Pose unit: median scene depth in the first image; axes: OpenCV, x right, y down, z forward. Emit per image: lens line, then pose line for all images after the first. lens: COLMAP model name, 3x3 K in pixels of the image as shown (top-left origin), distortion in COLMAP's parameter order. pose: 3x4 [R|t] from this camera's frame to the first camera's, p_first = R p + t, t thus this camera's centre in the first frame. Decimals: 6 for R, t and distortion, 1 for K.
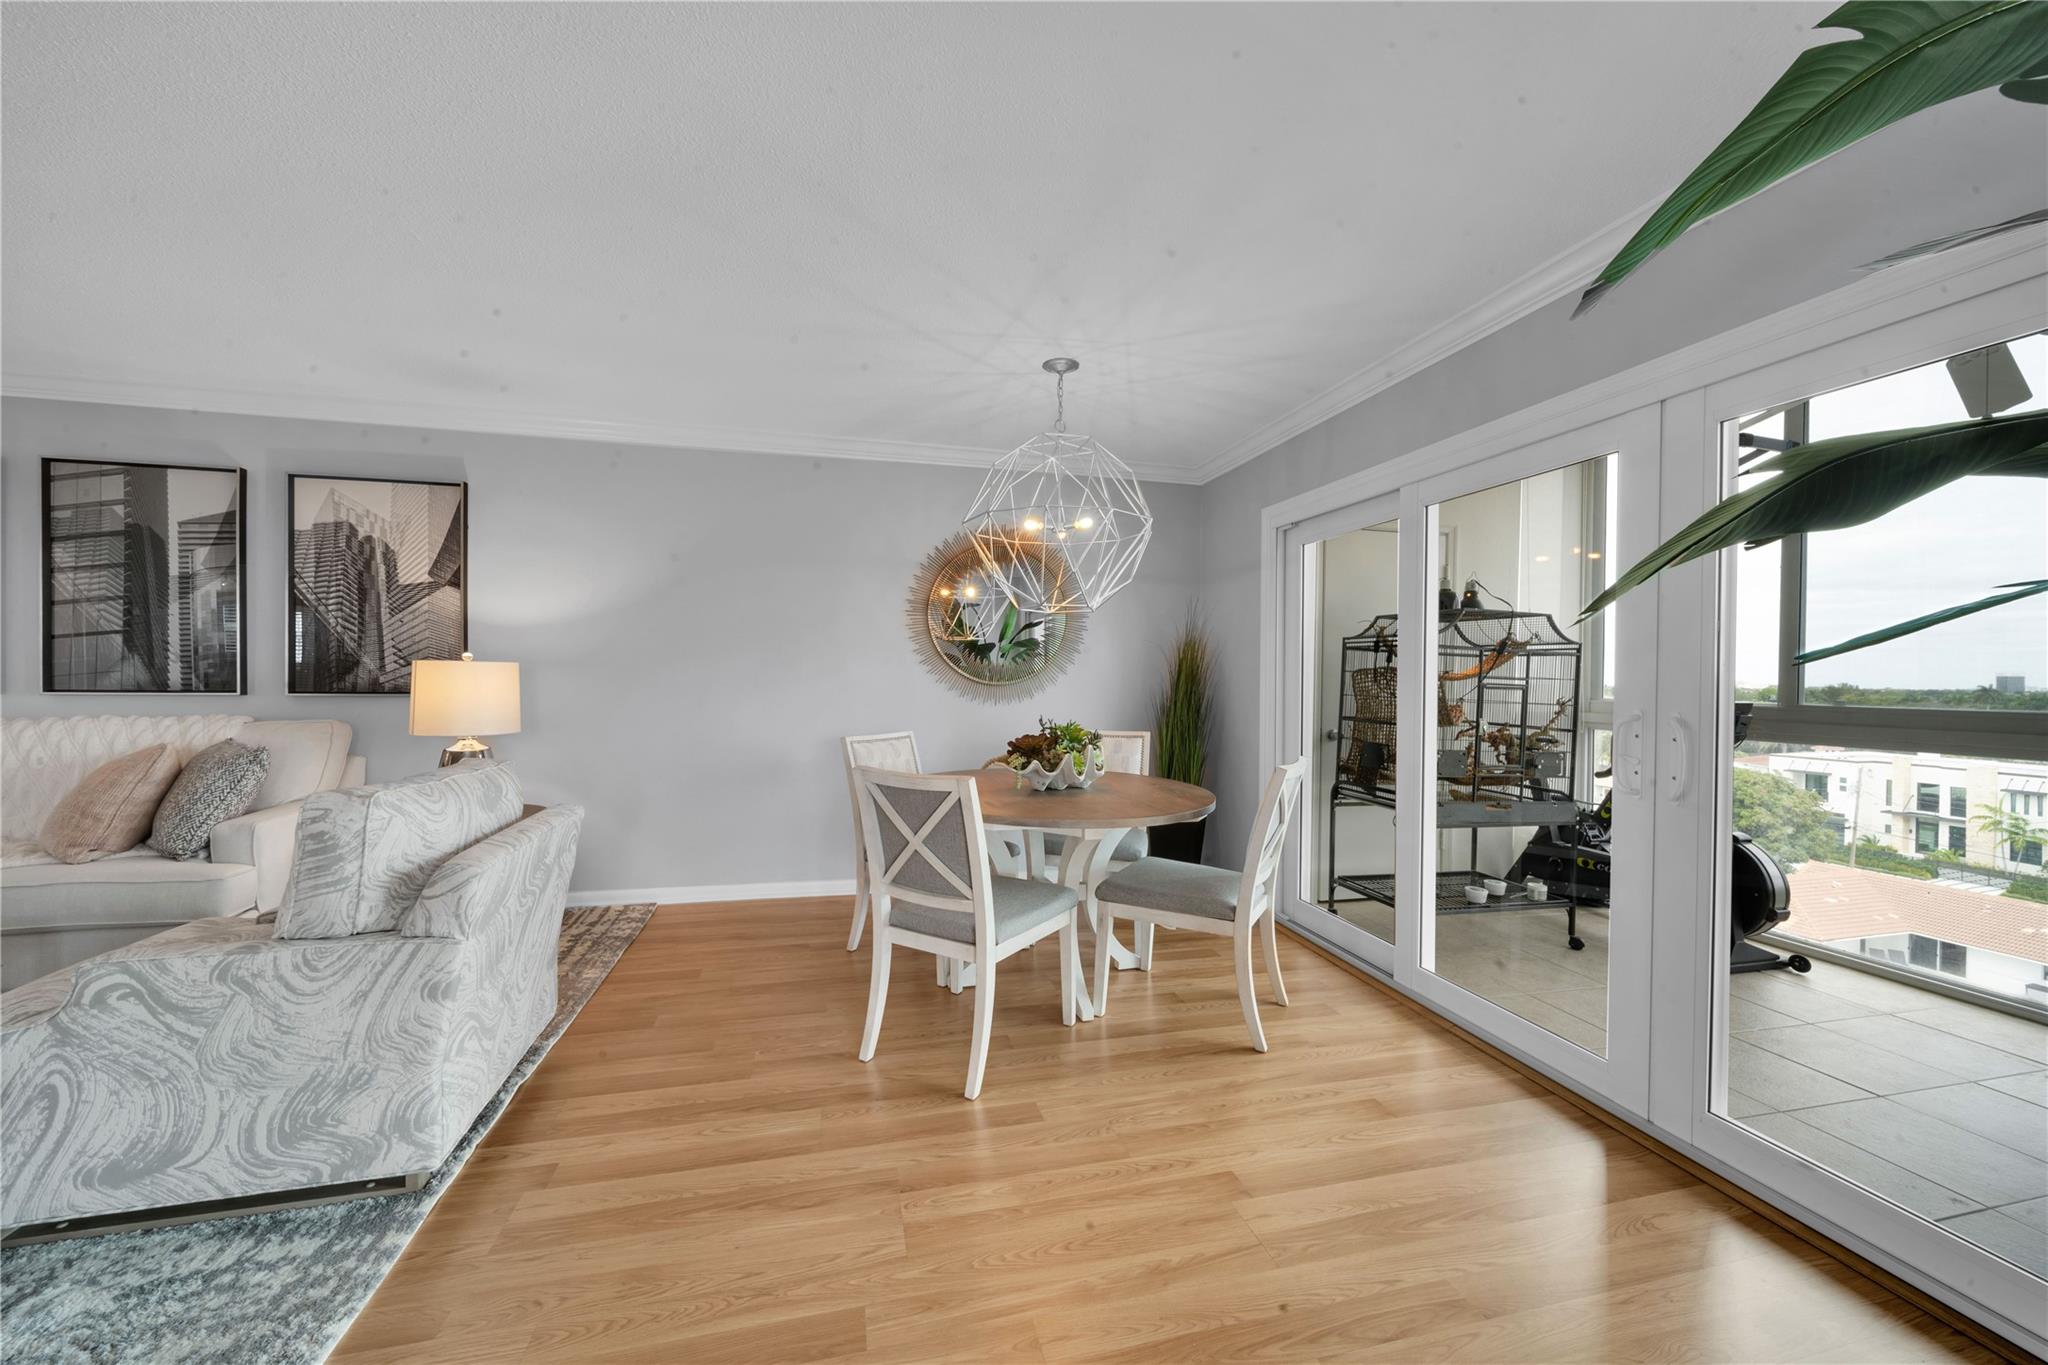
lens RADIAL K [[697.1, 0, 1049.7], [0, 697.1, 692.4], [0, 0, 1]] dist [0.000729, 0.000107]
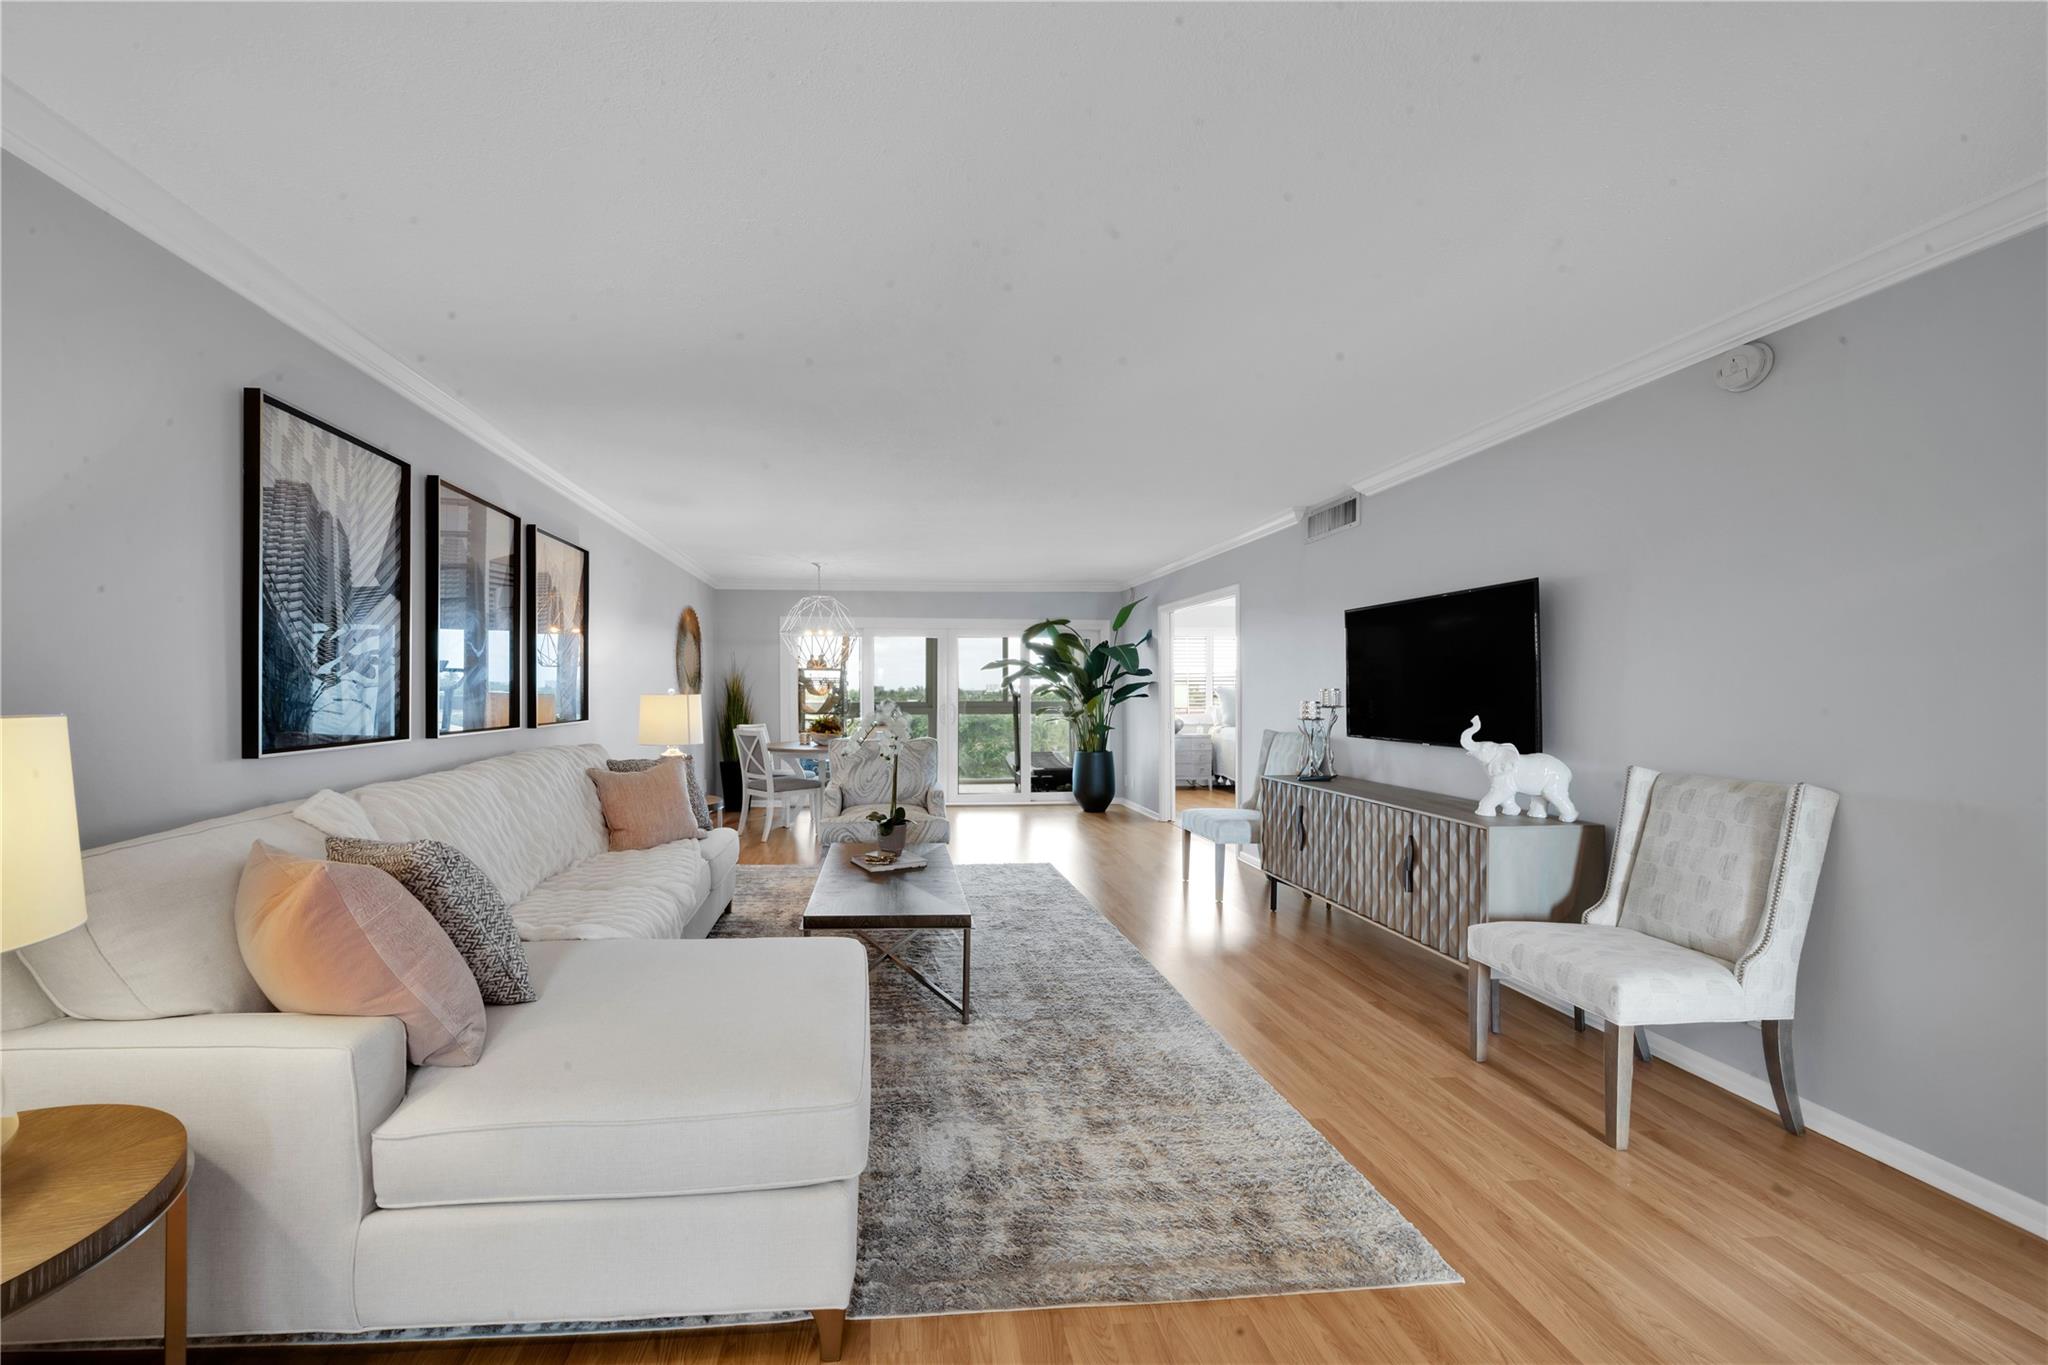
lens RADIAL K [[768.8, 0, 948.4], [0, 768.8, 689.4], [0, 0, 1]] dist [-0.000120, 0.000007]
pose [[0.130183, -0.007197, 0.991464, -2.336809], [0.021583, 0.999757, 0.004423, -0.050186], [-0.991255, 0.020823, 0.130306, 0.209480]]
